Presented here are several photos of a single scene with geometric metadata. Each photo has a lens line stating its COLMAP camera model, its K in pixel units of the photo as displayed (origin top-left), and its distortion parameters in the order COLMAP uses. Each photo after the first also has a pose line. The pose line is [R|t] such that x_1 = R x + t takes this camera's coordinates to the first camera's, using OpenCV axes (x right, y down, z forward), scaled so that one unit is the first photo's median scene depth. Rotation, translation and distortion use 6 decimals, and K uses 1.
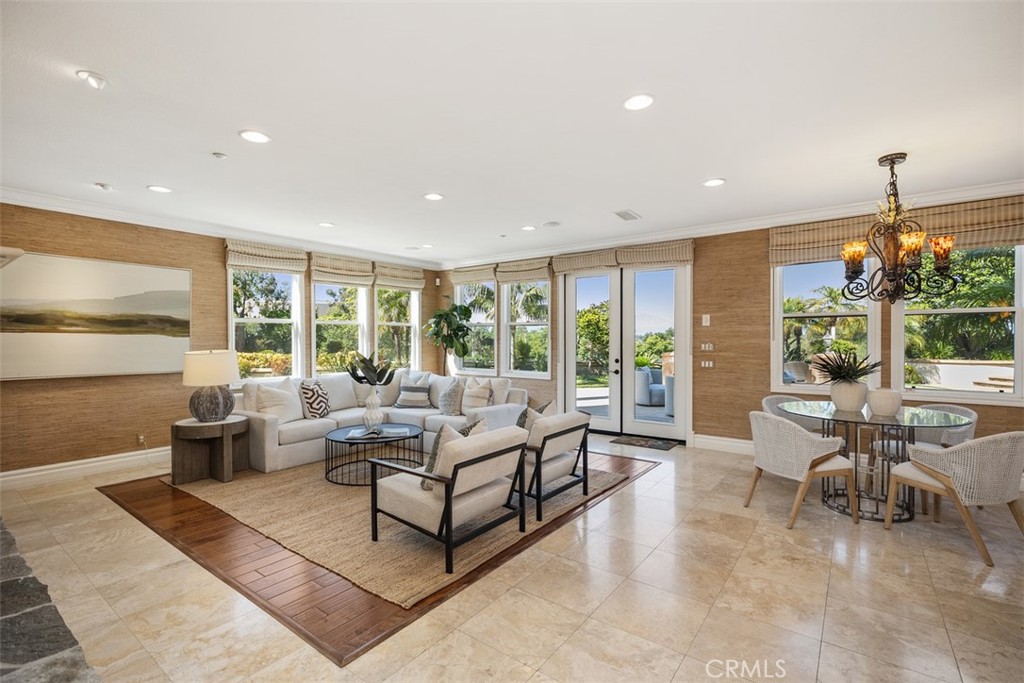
lens RADIAL K [[463.3, 0, 505.4], [0, 463.3, 341.0], [0, 0, 1]] dist [-0.000954, 0.001705]
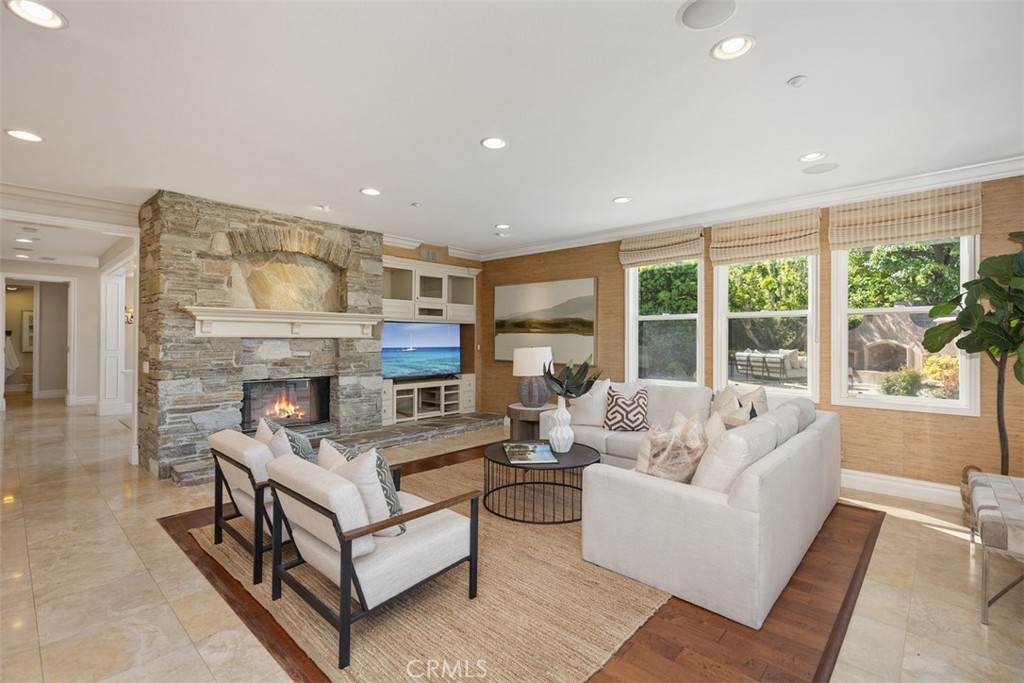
lens RADIAL K [[463.3, 0, 519.3], [0, 463.3, 341.4], [0, 0, 1]] dist [-0.000954, 0.001705]
pose [[-0.080417, 0.010633, -0.996705, 0.495886], [-0.004487, 0.999929, 0.011029, -0.006098], [0.996751, 0.005359, -0.080364, 0.954423]]
